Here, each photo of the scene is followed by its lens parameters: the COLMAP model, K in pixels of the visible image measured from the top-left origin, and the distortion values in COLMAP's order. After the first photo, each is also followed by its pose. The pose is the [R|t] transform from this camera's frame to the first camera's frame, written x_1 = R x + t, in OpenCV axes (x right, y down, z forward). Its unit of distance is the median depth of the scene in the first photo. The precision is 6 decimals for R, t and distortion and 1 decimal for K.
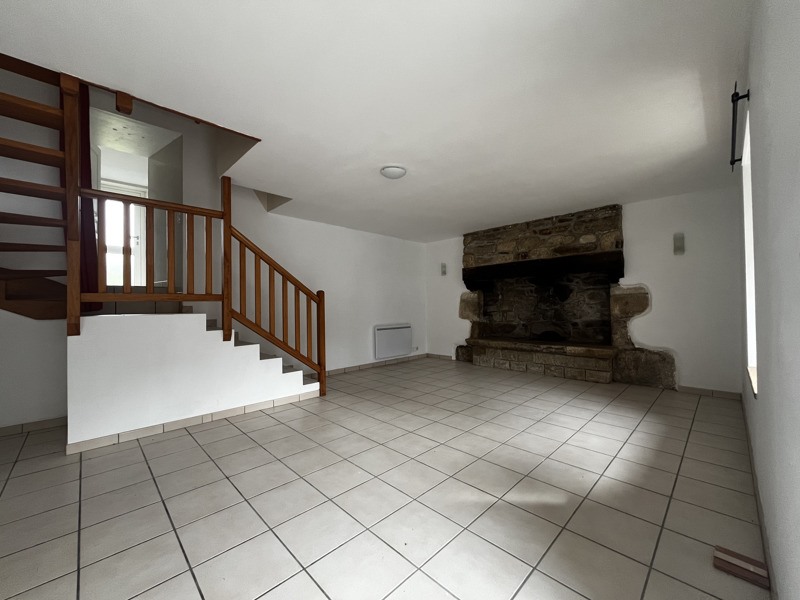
lens RADIAL K [[320.4, 0, 396.4], [0, 320.4, 300.9], [0, 0, 1]] dist [-0.001420, -0.000681]
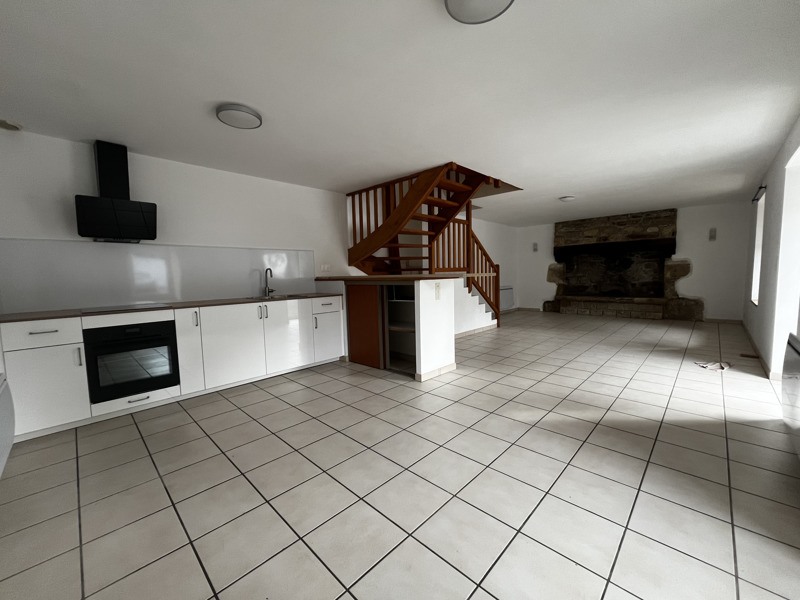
lens RADIAL K [[320.4, 0, 397.3], [0, 320.4, 300.5], [0, 0, 1]] dist [-0.001420, -0.000681]
pose [[0.999633, -0.011657, 0.024471, -0.814656], [0.009302, 0.995506, 0.094237, -0.007247], [-0.025460, -0.093975, 0.995249, -0.659263]]
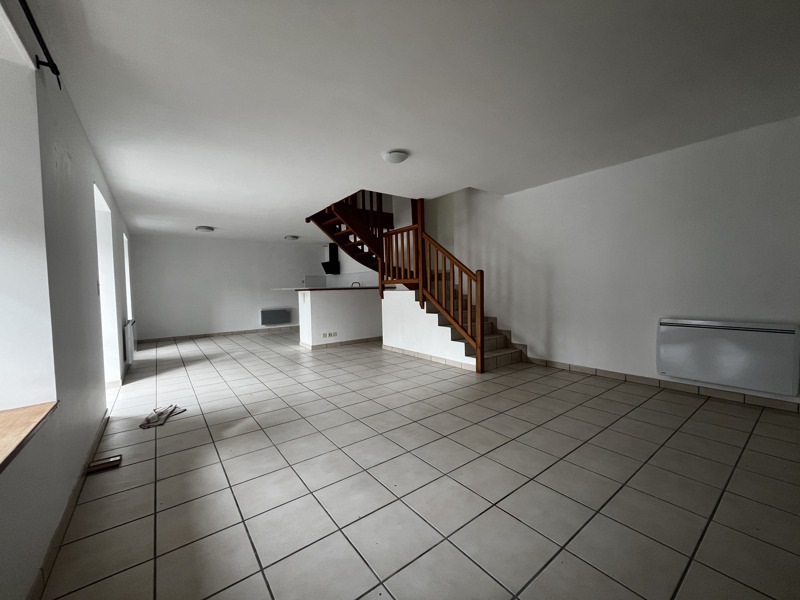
lens RADIAL K [[320.4, 0, 399.3], [0, 320.4, 297.3], [0, 0, 1]] dist [-0.001420, -0.000681]
pose [[-0.114306, 0.046698, -0.992347, 0.816393], [0.036150, 0.998429, 0.042820, 0.001525], [0.992788, -0.030979, -0.115814, 0.887445]]
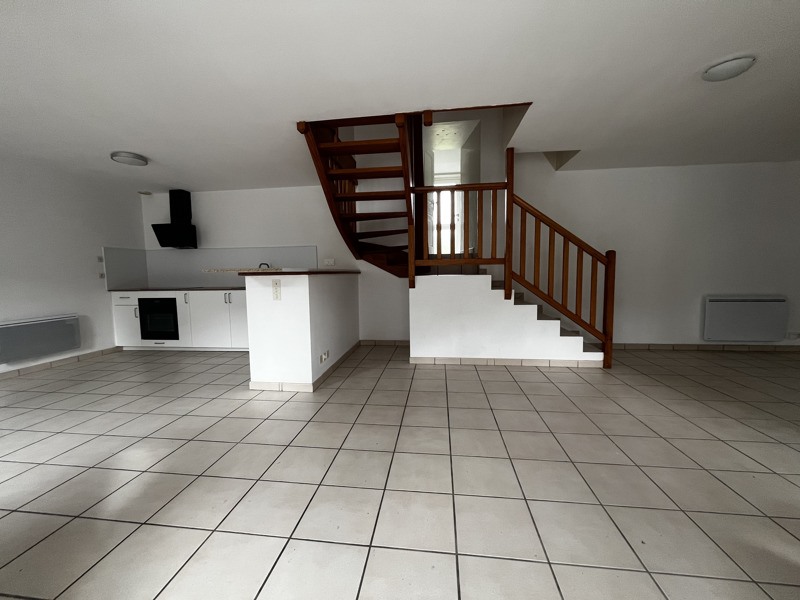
lens RADIAL K [[320.4, 0, 400.3], [0, 320.4, 300.8], [0, 0, 1]] dist [-0.001420, -0.000681]
pose [[0.626953, 0.073078, -0.775622, 0.091994], [0.015078, 0.994266, 0.105867, 0.003449], [0.778911, -0.078068, 0.622256, 0.000756]]
